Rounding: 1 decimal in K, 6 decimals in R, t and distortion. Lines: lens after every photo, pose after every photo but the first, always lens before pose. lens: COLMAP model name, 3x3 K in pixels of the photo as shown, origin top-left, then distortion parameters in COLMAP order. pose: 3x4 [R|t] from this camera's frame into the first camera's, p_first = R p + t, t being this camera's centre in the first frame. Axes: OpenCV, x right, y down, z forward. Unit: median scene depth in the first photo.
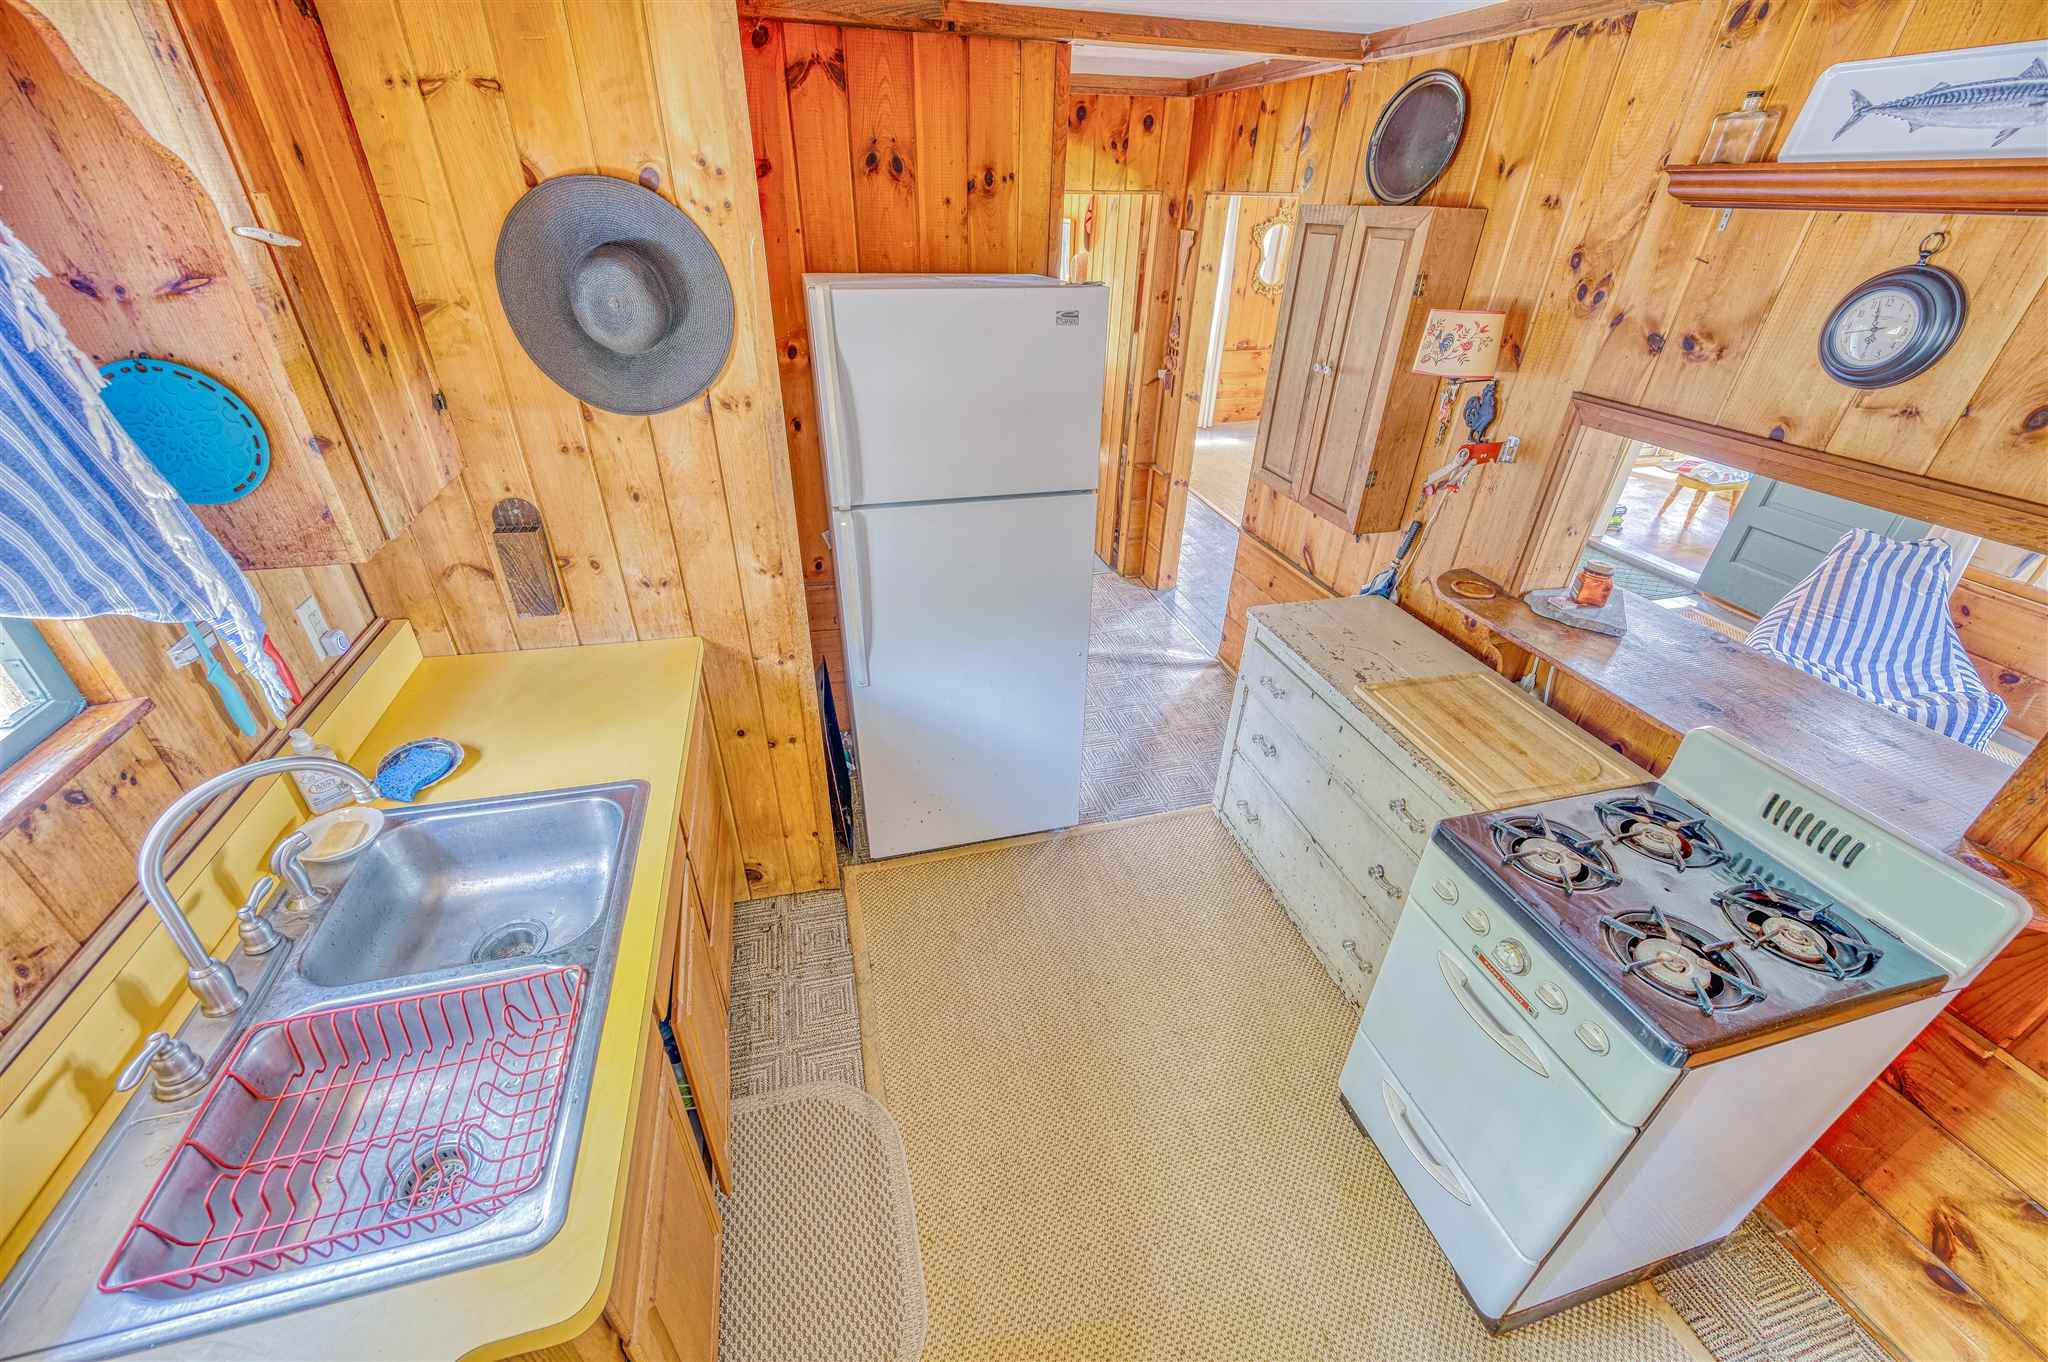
lens RADIAL K [[804.5, 0, 1021.6], [0, 804.5, 681.3], [0, 0, 1]] dist [-0.001704, 0.000836]
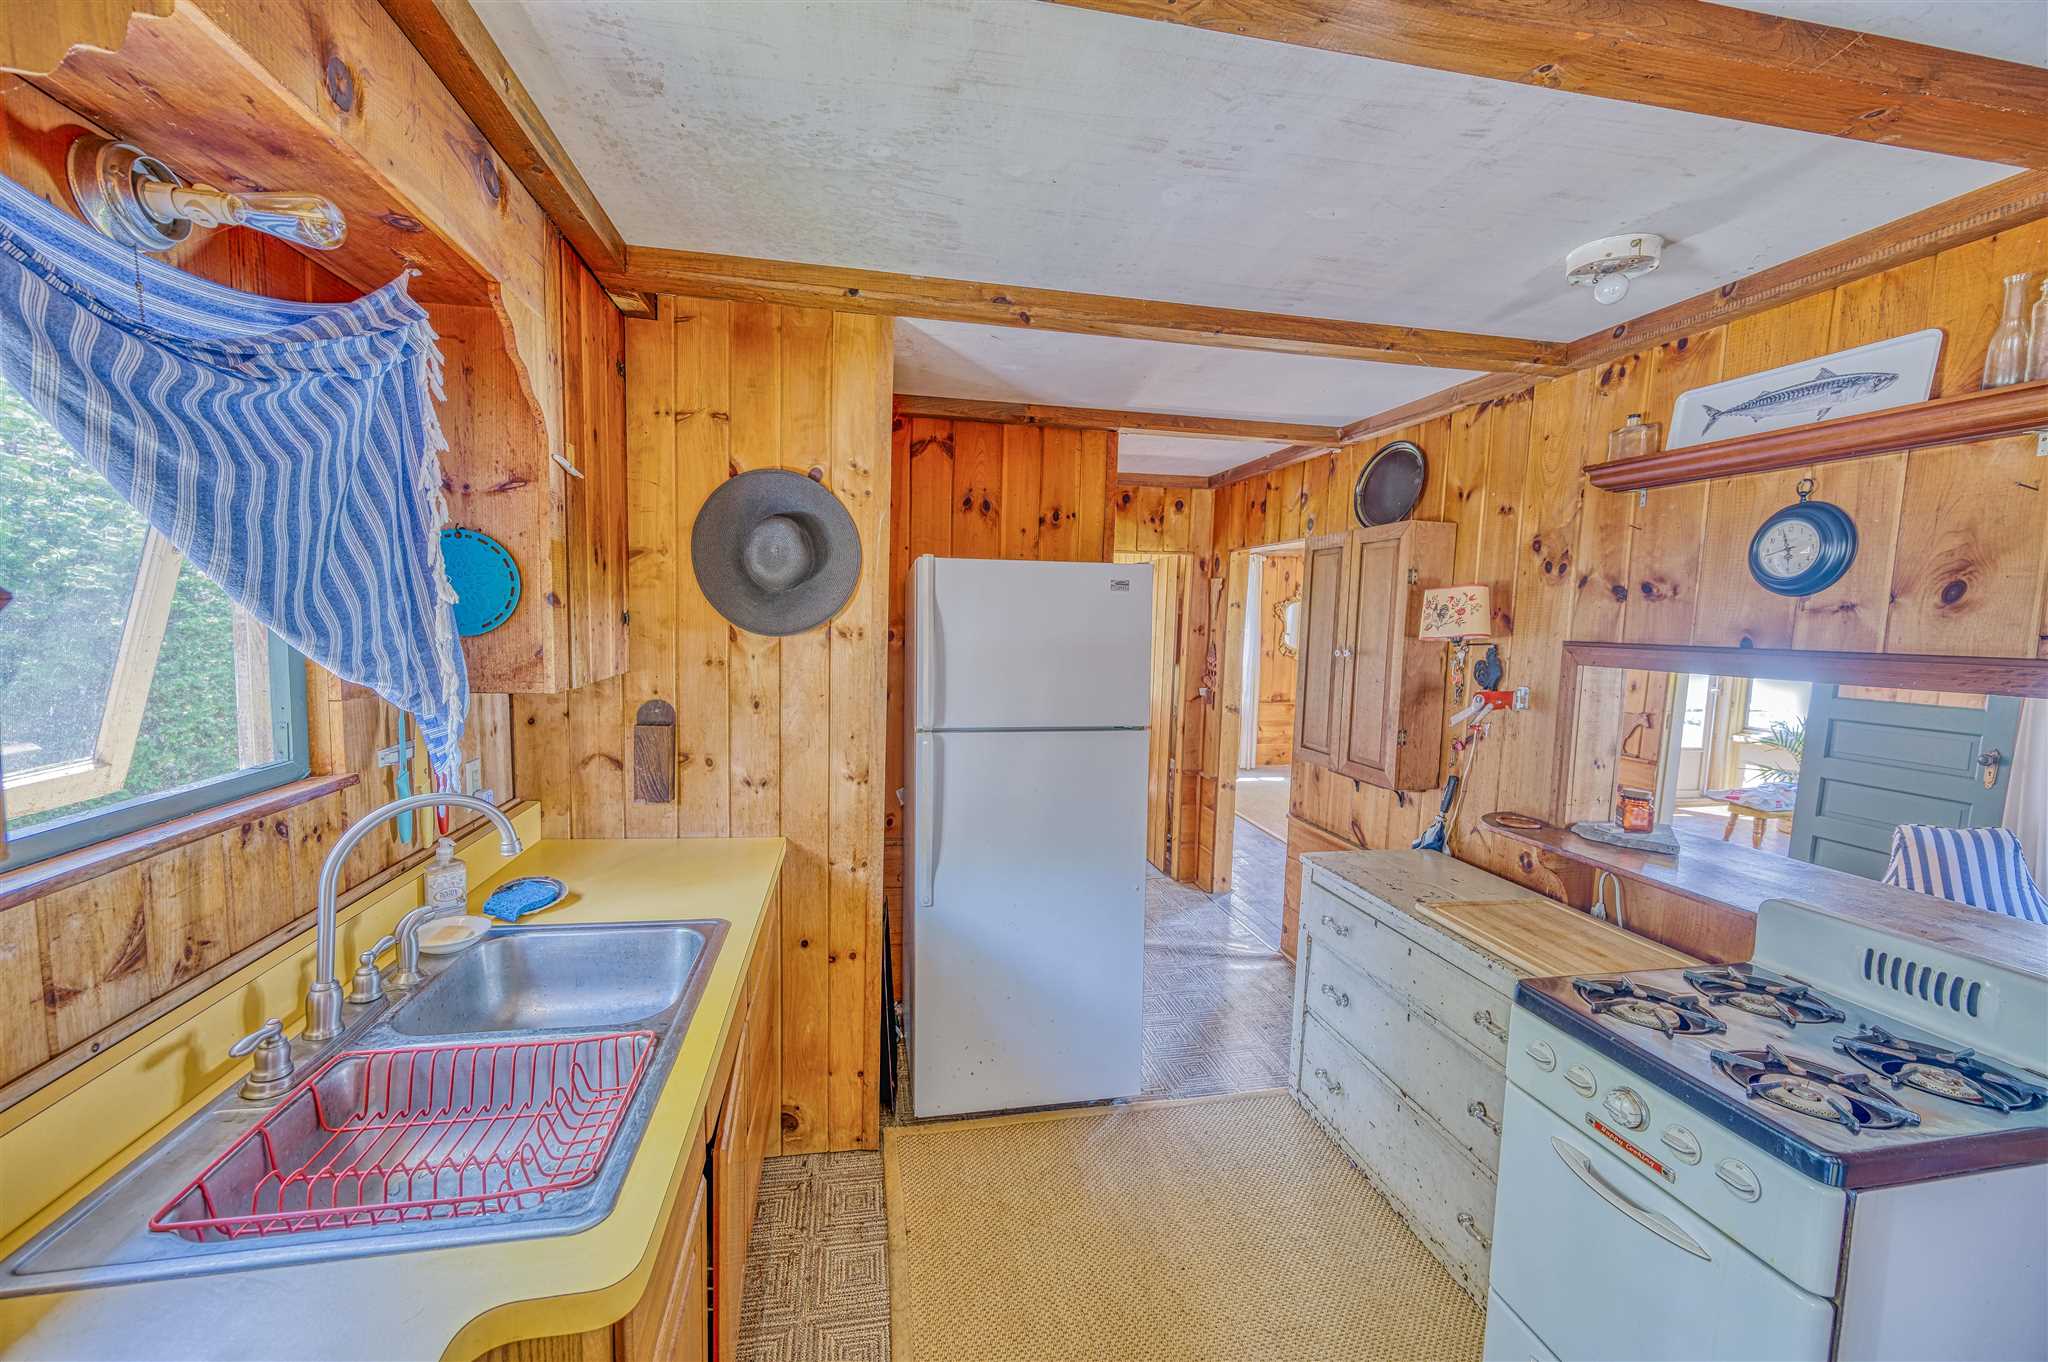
lens RADIAL K [[804.5, 0, 1020.4], [0, 804.5, 687.6], [0, 0, 1]] dist [-0.001704, 0.000836]
pose [[0.997833, 0.007924, -0.065315, -0.014732], [-0.036014, 0.896580, -0.441415, 0.247943], [0.055062, 0.442811, 0.894923, -0.046514]]
